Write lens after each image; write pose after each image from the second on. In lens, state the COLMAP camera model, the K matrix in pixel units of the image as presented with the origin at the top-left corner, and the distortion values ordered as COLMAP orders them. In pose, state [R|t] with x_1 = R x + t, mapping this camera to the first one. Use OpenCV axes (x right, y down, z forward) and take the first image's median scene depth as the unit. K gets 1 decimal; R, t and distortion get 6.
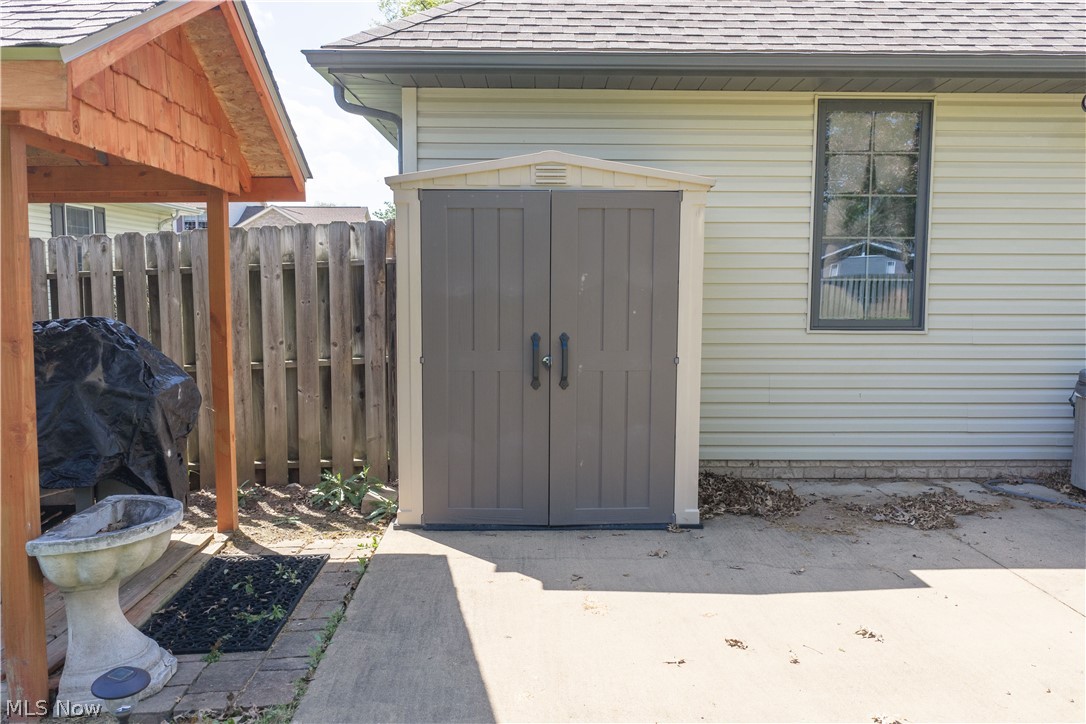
lens RADIAL K [[899.3, 0, 543.0], [0, 899.3, 362.0], [0, 0, 1]] dist [0.019299, -0.041930]
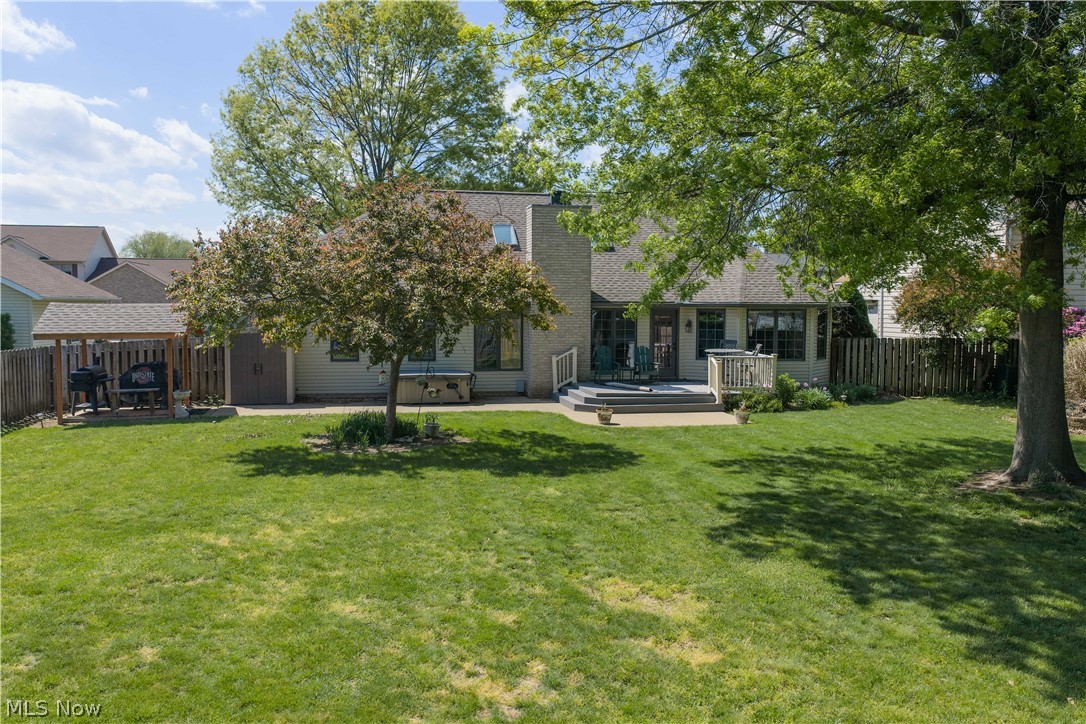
lens RADIAL K [[899.3, 0, 543.0], [0, 899.3, 362.0], [0, 0, 1]] dist [0.019299, -0.041930]
pose [[0.987276, -0.009218, 0.158748, 0.685801], [0.013873, 0.999505, -0.028246, 0.109866], [-0.158409, 0.030089, 0.986915, -3.654807]]
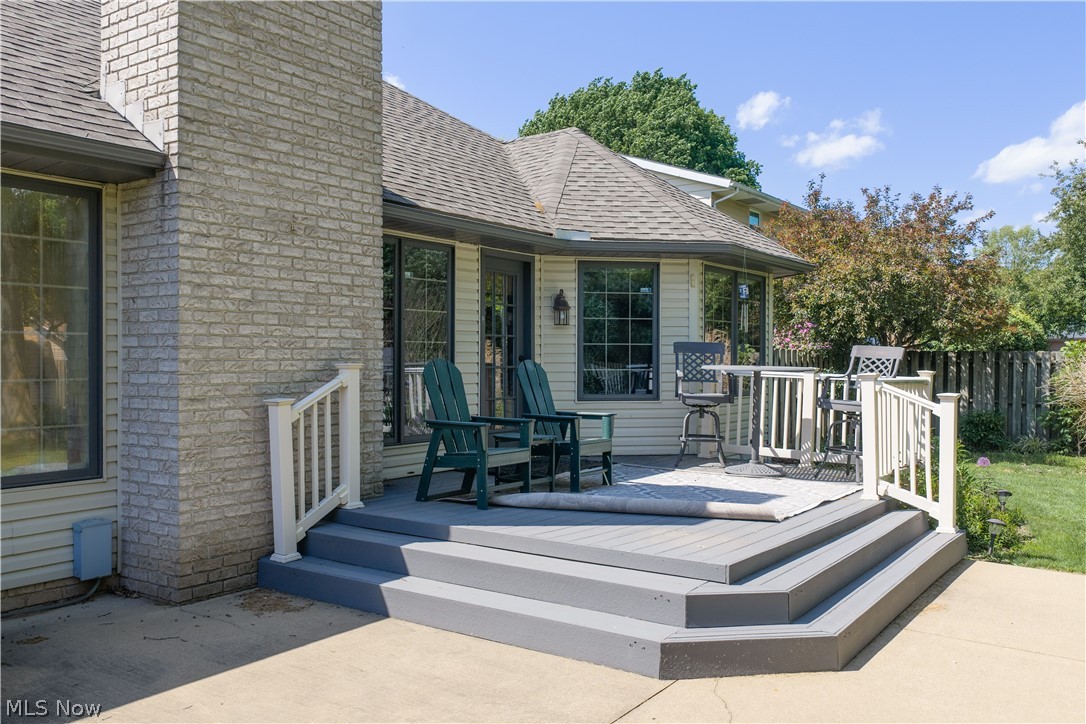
lens RADIAL K [[899.3, 0, 543.0], [0, 899.3, 362.0], [0, 0, 1]] dist [0.019299, -0.041930]
pose [[0.585422, -0.006615, 0.810702, 0.790731], [0.074459, 0.996179, -0.045640, -0.030784], [-0.807302, 0.087082, 0.583678, 0.098571]]
